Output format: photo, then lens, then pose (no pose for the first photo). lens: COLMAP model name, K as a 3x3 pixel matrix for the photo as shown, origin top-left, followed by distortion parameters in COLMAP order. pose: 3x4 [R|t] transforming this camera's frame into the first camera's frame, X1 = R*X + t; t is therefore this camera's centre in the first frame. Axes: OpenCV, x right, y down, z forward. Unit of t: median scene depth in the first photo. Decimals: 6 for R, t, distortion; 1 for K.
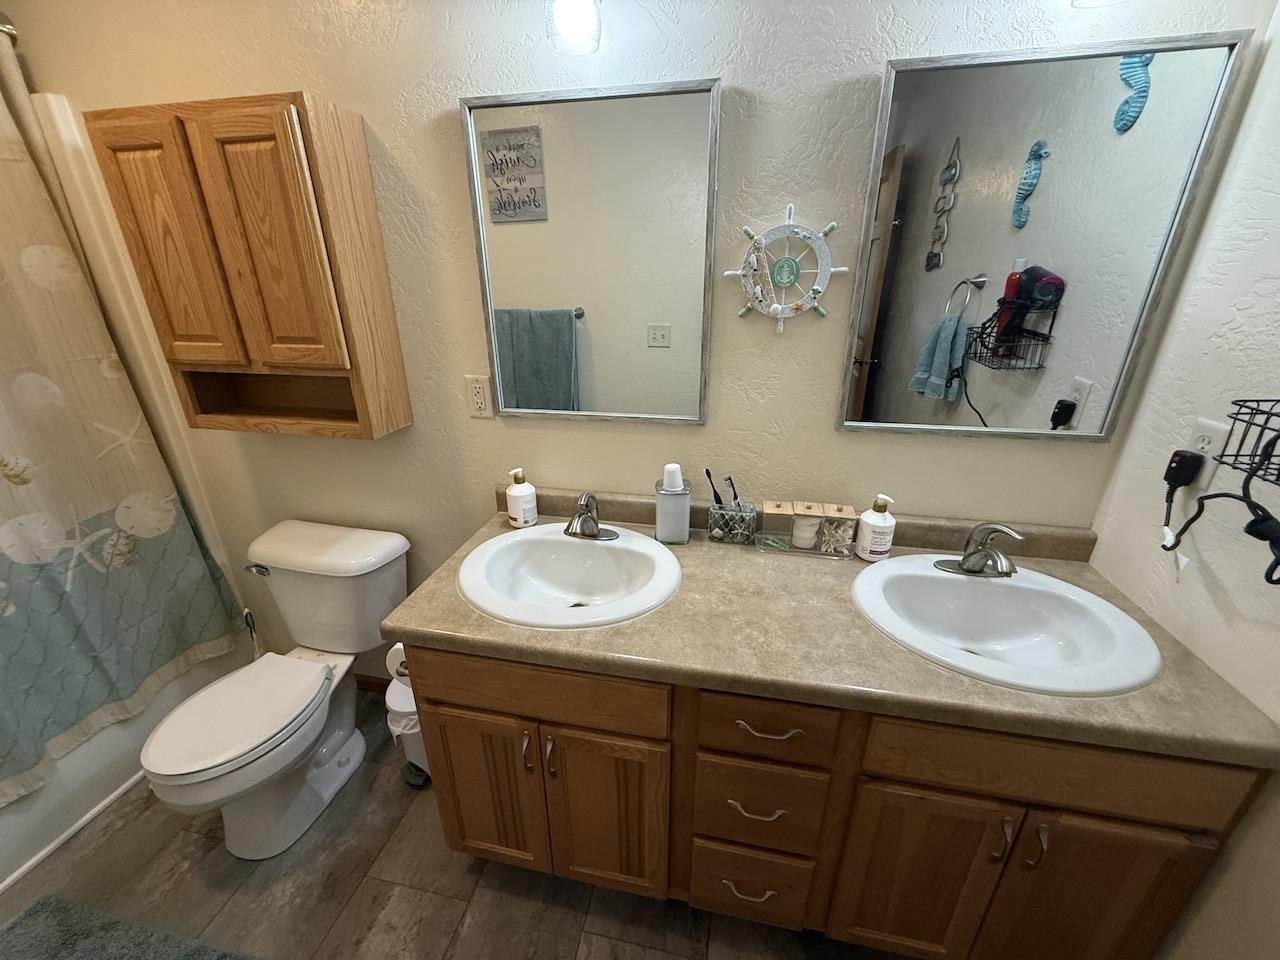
lens RADIAL K [[509.5, 0, 640.0], [0, 509.5, 480.0], [0, 0, 1]] dist [-0.000977, 0.000045]
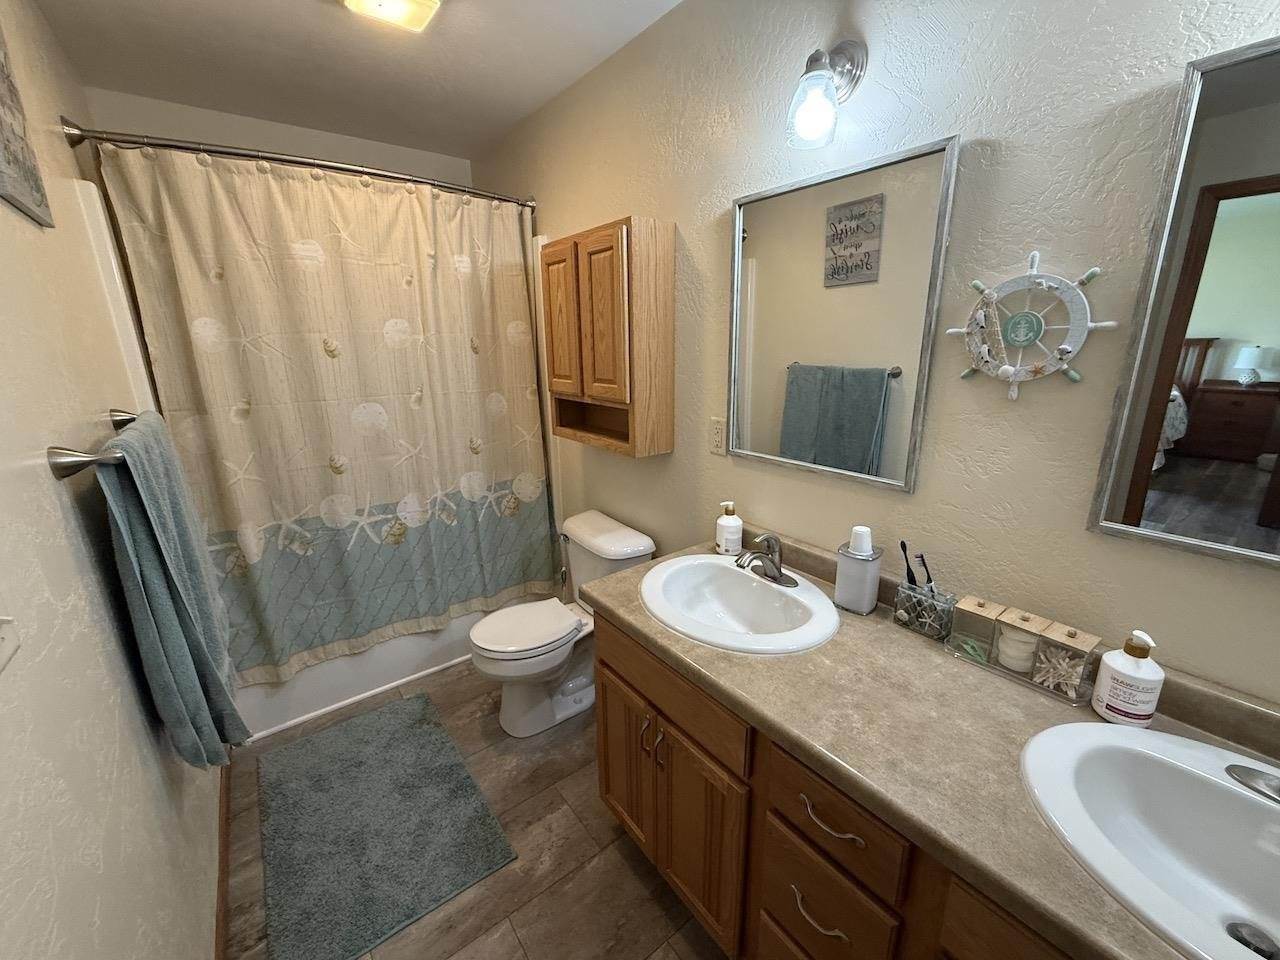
lens RADIAL K [[509.5, 0, 640.0], [0, 509.5, 480.0], [0, 0, 1]] dist [-0.000977, 0.000045]
pose [[0.760325, 0.168379, -0.627339, 0.325063], [-0.232735, 0.972311, -0.021102, 0.000623], [0.606415, 0.162048, 0.778461, -0.001318]]
